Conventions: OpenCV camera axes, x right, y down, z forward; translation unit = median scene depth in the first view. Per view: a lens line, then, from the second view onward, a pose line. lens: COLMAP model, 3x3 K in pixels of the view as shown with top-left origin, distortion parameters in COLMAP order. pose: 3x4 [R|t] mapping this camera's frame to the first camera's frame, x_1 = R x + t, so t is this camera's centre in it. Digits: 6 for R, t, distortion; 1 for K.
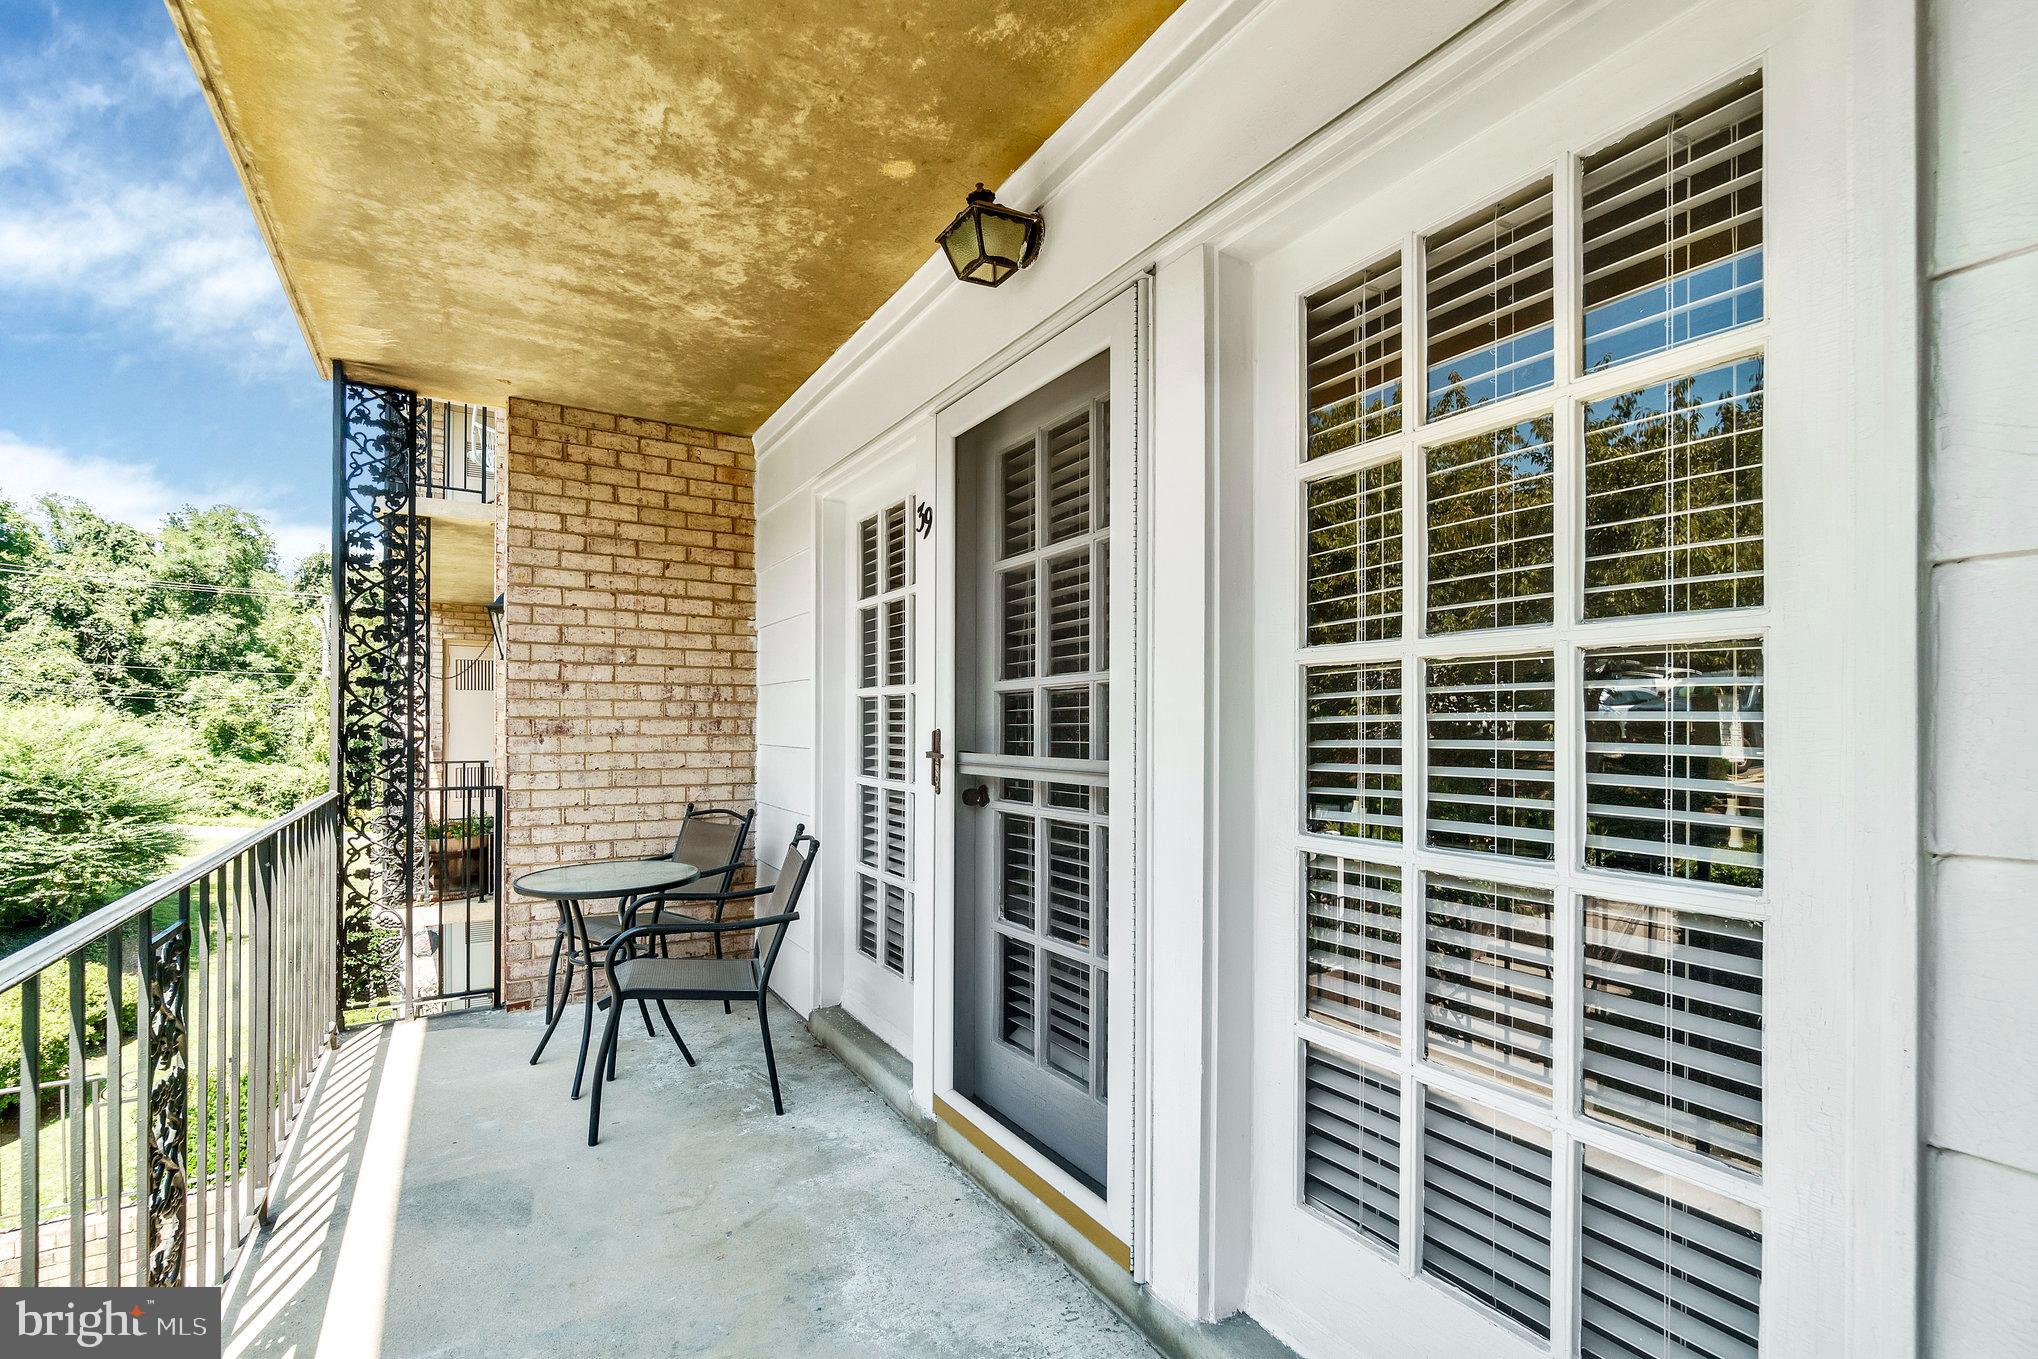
lens RADIAL K [[880.9, 0, 1017.9], [0, 880.9, 725.9], [0, 0, 1]] dist [-0.005200, 0.000477]
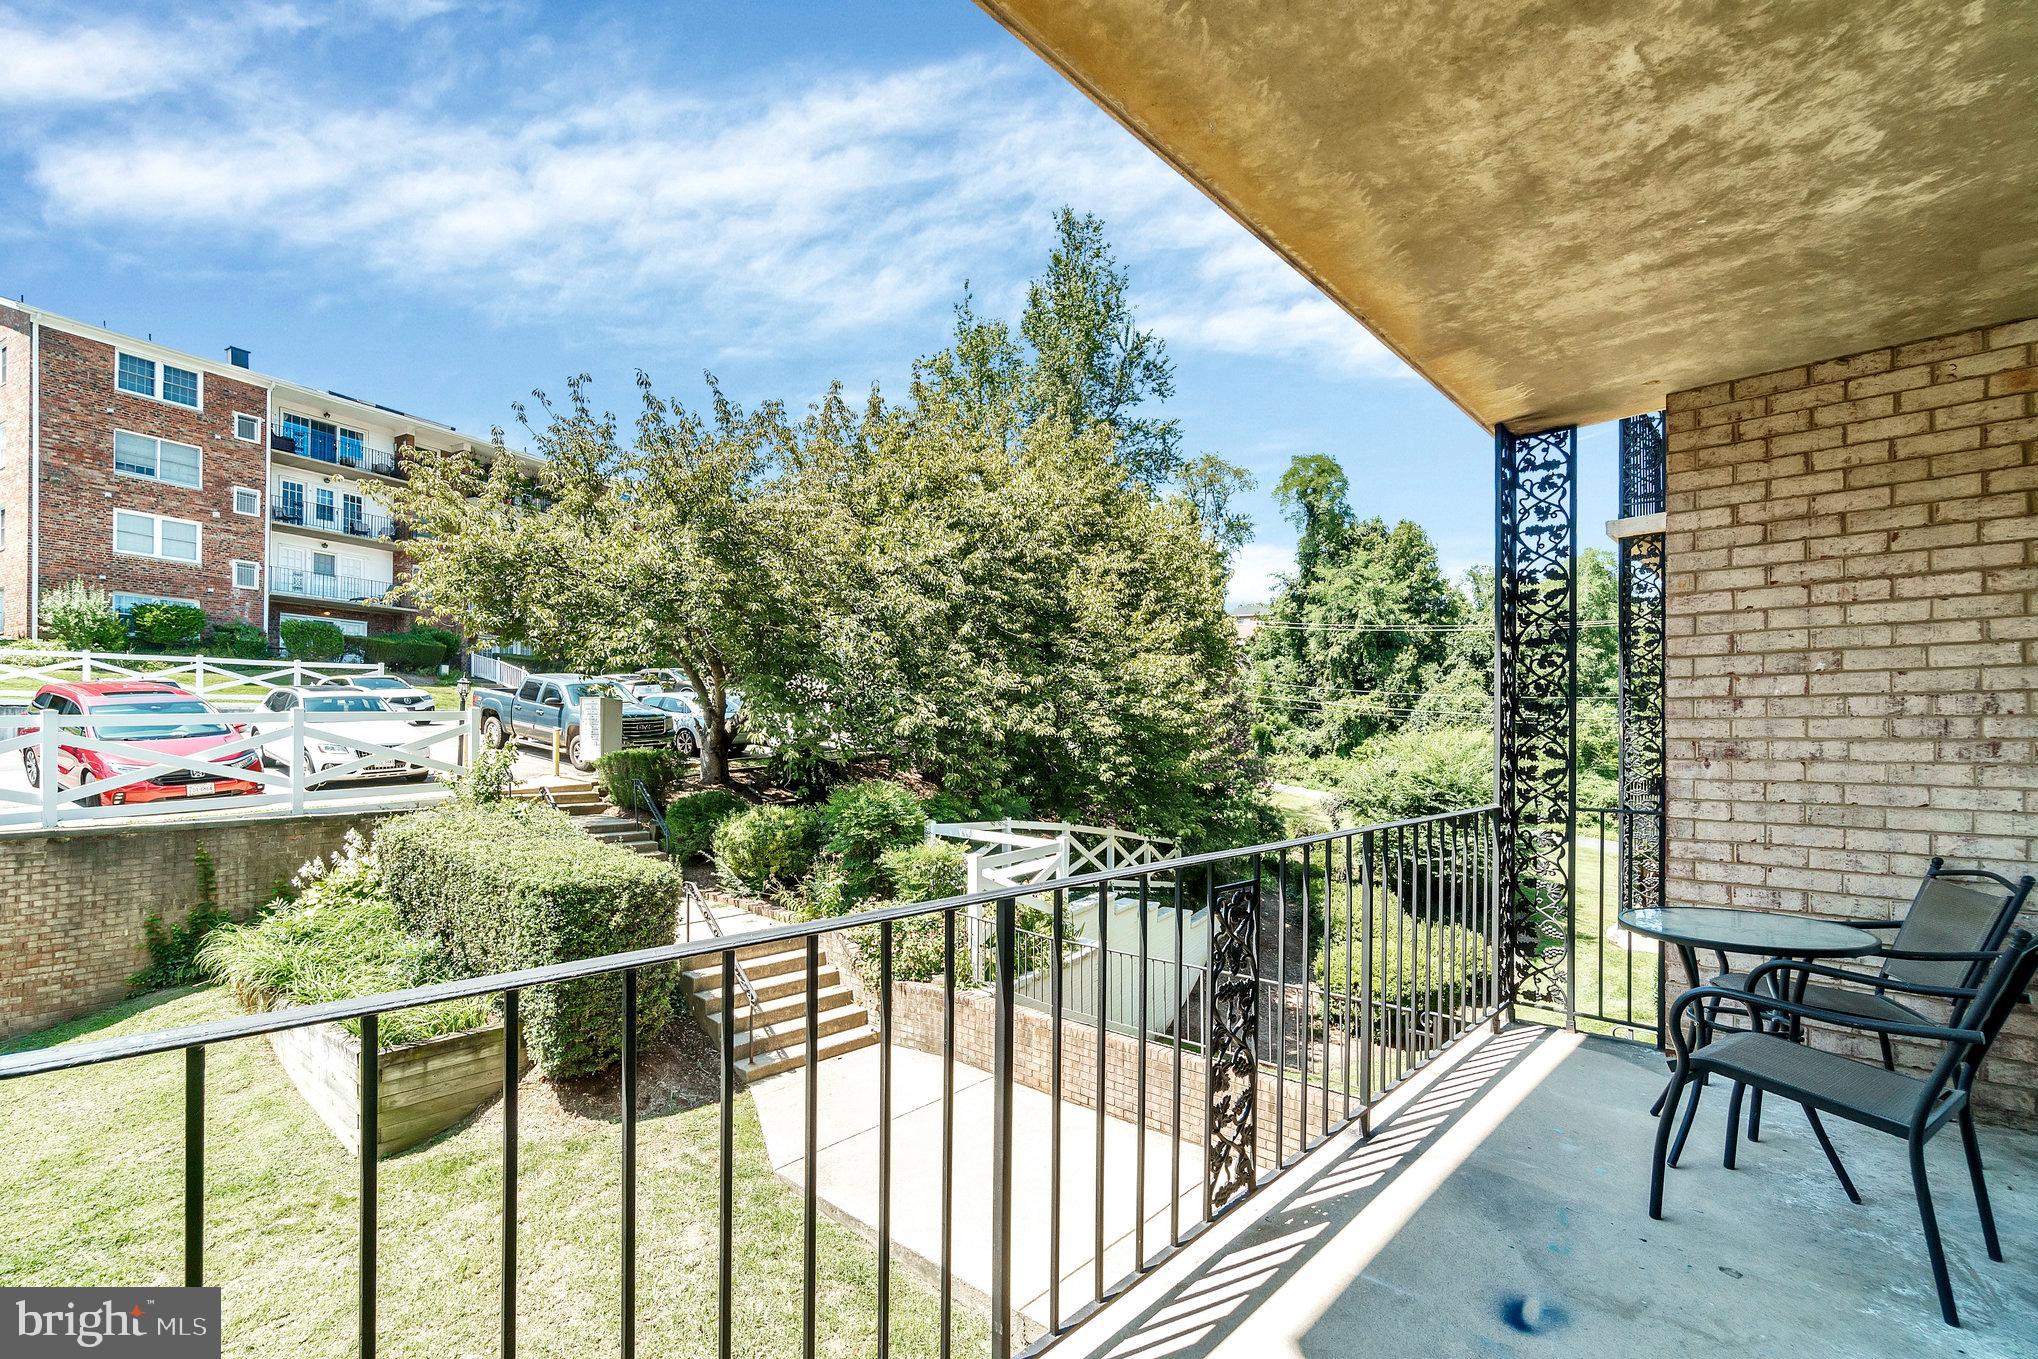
lens RADIAL K [[900.9, 0, 1025.0], [0, 900.9, 735.7], [0, 0, 1]] dist [0.004700, 0.000565]
pose [[0.270290, -0.005349, -0.962764, 0.149744], [-0.006732, 0.999950, -0.007445, -0.001381], [0.962756, 0.008494, 0.270240, 0.084690]]
